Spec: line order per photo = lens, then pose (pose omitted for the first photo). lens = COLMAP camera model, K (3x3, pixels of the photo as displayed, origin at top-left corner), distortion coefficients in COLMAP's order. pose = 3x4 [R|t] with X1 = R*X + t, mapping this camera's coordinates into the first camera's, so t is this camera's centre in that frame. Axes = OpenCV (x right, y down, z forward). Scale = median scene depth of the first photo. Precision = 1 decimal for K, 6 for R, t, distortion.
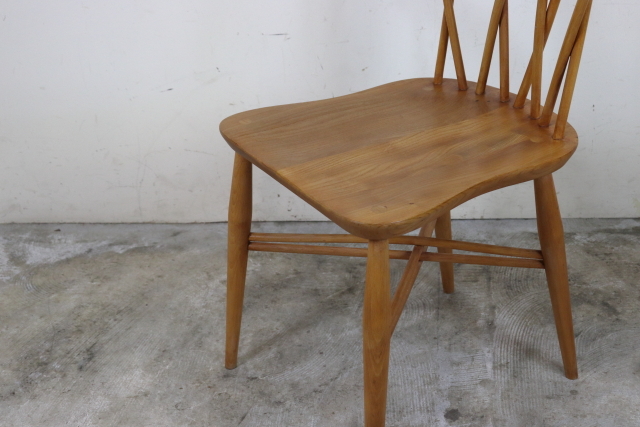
lens RADIAL K [[1075.2, 0, 320.0], [0, 1075.2, 213.5], [0, 0, 1]] dist [0.146865, 0.122268]
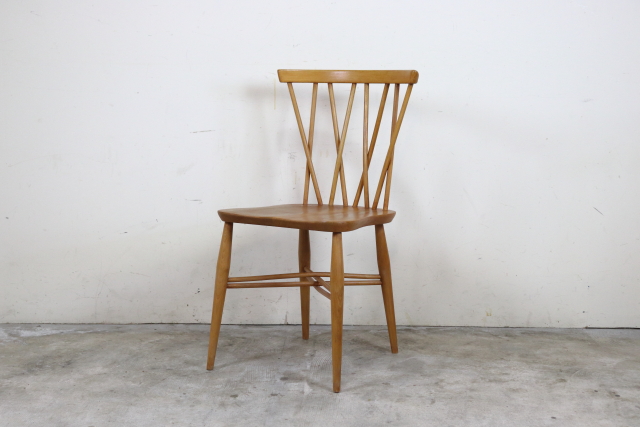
lens RADIAL K [[1191.8, 0, 320.0], [0, 1191.8, 213.5], [0, 0, 1]] dist [0.203982, 0.419789]
pose [[0.994911, 0.059531, 0.081285, 0.004290], [-0.026390, 0.932583, -0.359991, 0.534852], [-0.097236, 0.356014, 0.929408, -0.768127]]
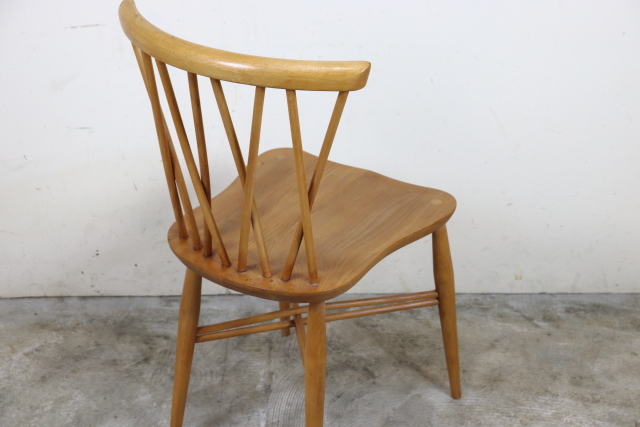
lens RADIAL K [[1251.6, 0, 320.0], [0, 1251.6, 213.5], [0, 0, 1]] dist [0.253060, 0.426481]
pose [[0.991031, 0.010333, 0.133235, 0.031028], [-0.004296, 0.998954, -0.045523, -0.021120], [-0.133566, 0.044543, 0.990038, -0.318632]]
